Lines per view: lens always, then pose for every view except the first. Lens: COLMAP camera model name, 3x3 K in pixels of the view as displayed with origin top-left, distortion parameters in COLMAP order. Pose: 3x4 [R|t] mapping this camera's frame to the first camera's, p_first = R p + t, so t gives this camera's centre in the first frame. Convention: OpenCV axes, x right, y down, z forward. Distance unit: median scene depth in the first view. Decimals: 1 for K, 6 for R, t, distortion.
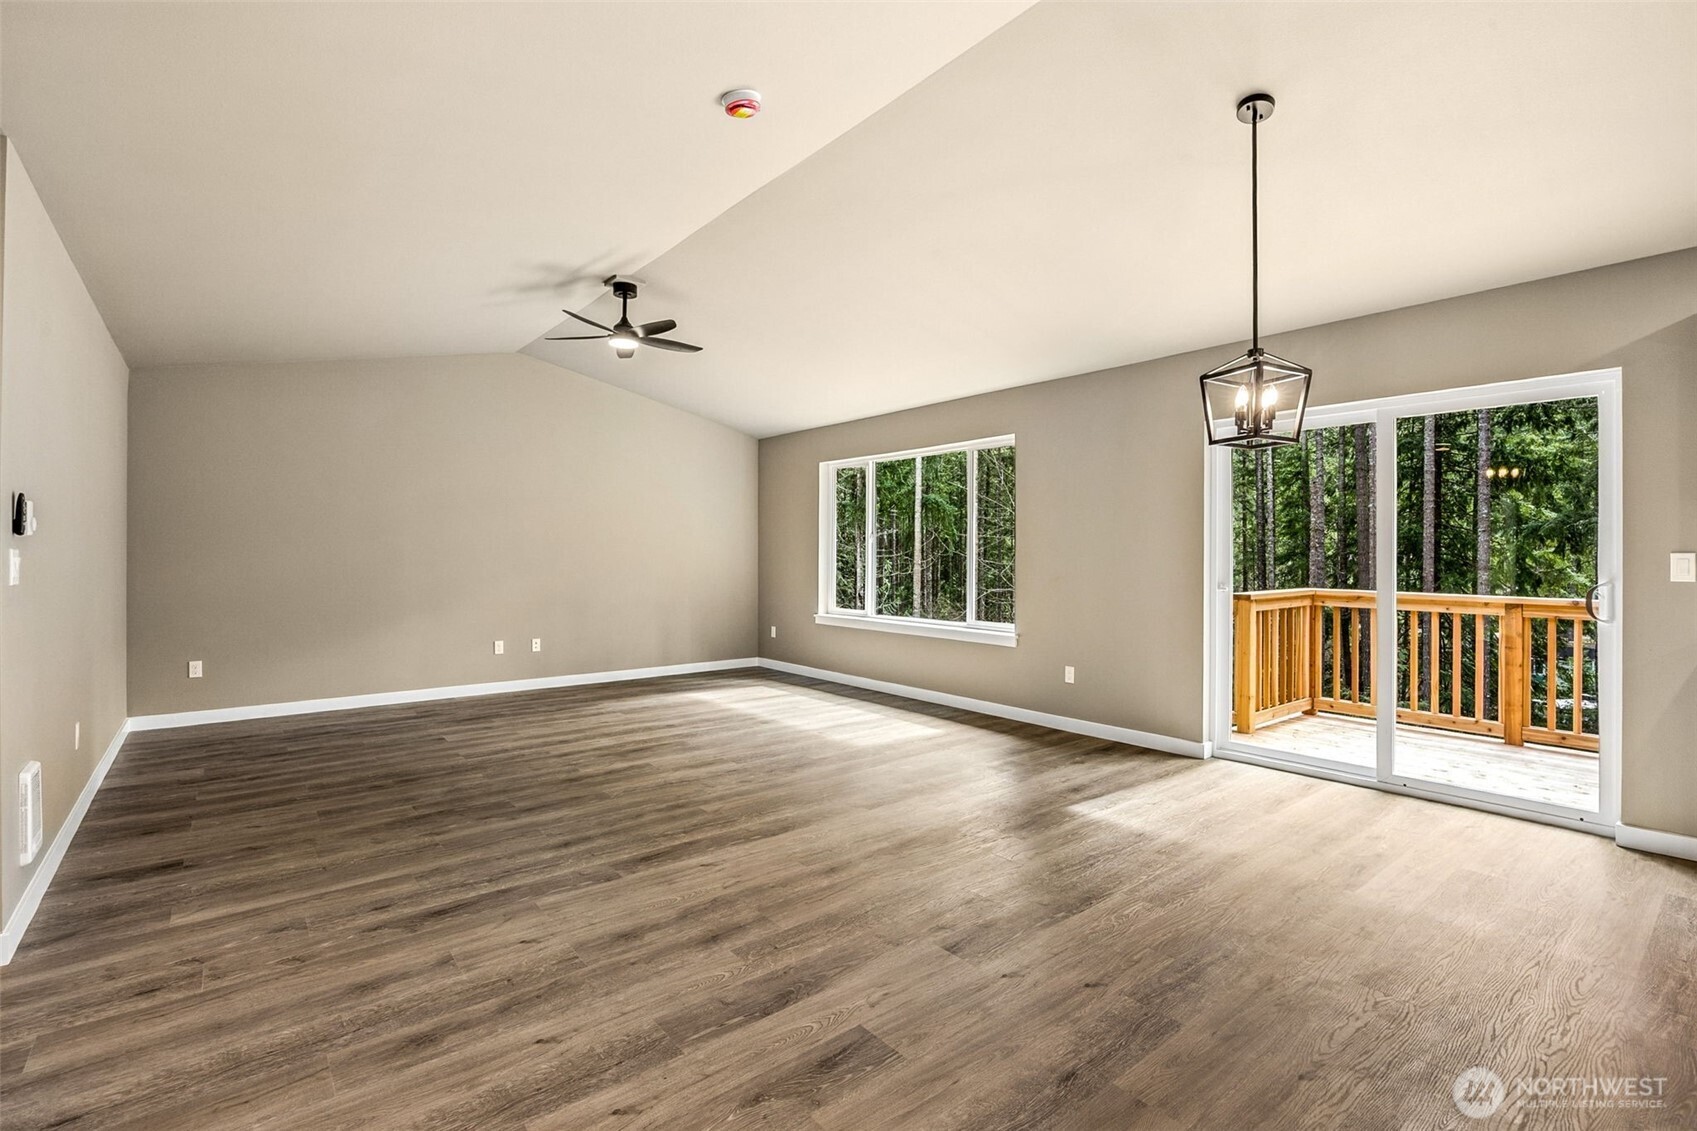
lens RADIAL K [[767.6, 0, 842.4], [0, 767.6, 559.4], [0, 0, 1]] dist [-0.012023, -0.000469]
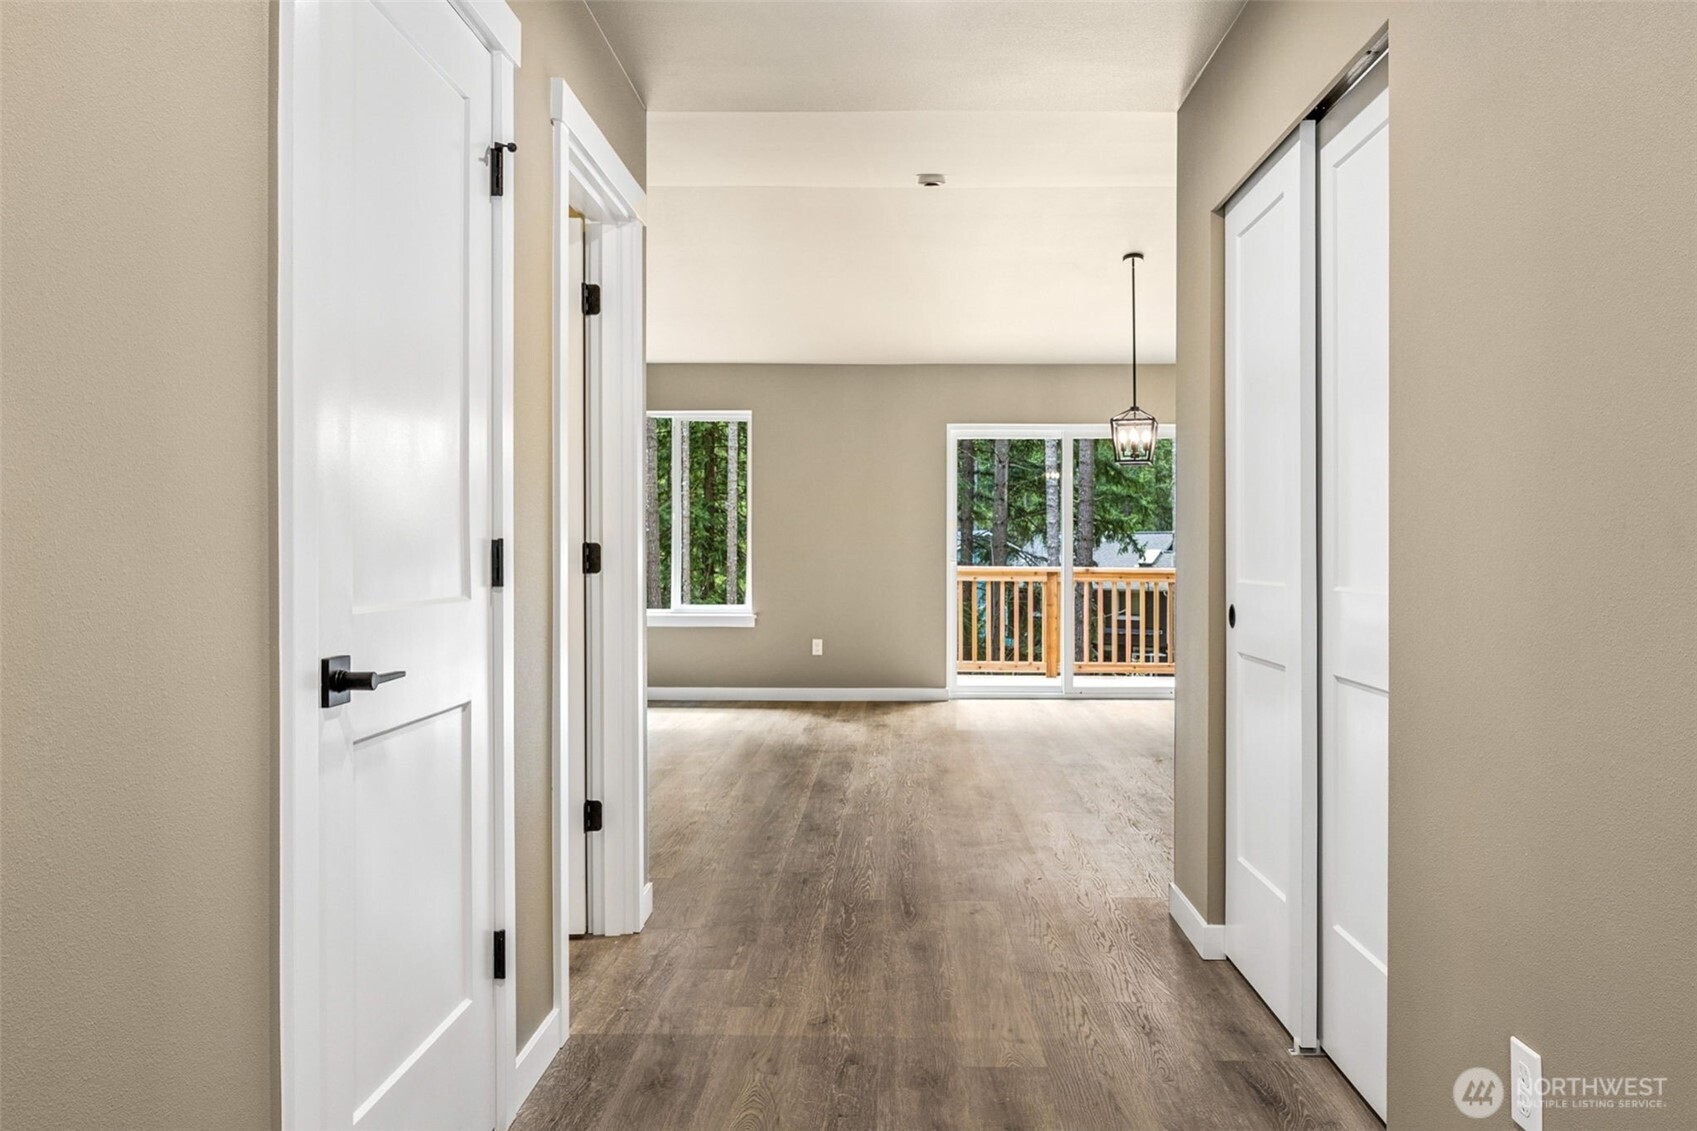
lens RADIAL K [[1212.7, 0, 860.6], [0, 1212.7, 557.5], [0, 0, 1]] dist [-0.043426, -0.000150]
pose [[0.650854, -0.006411, 0.759176, -1.319118], [0.001444, 0.999973, 0.007206, 0.022629], [-0.759201, -0.003594, 0.650846, -0.183219]]
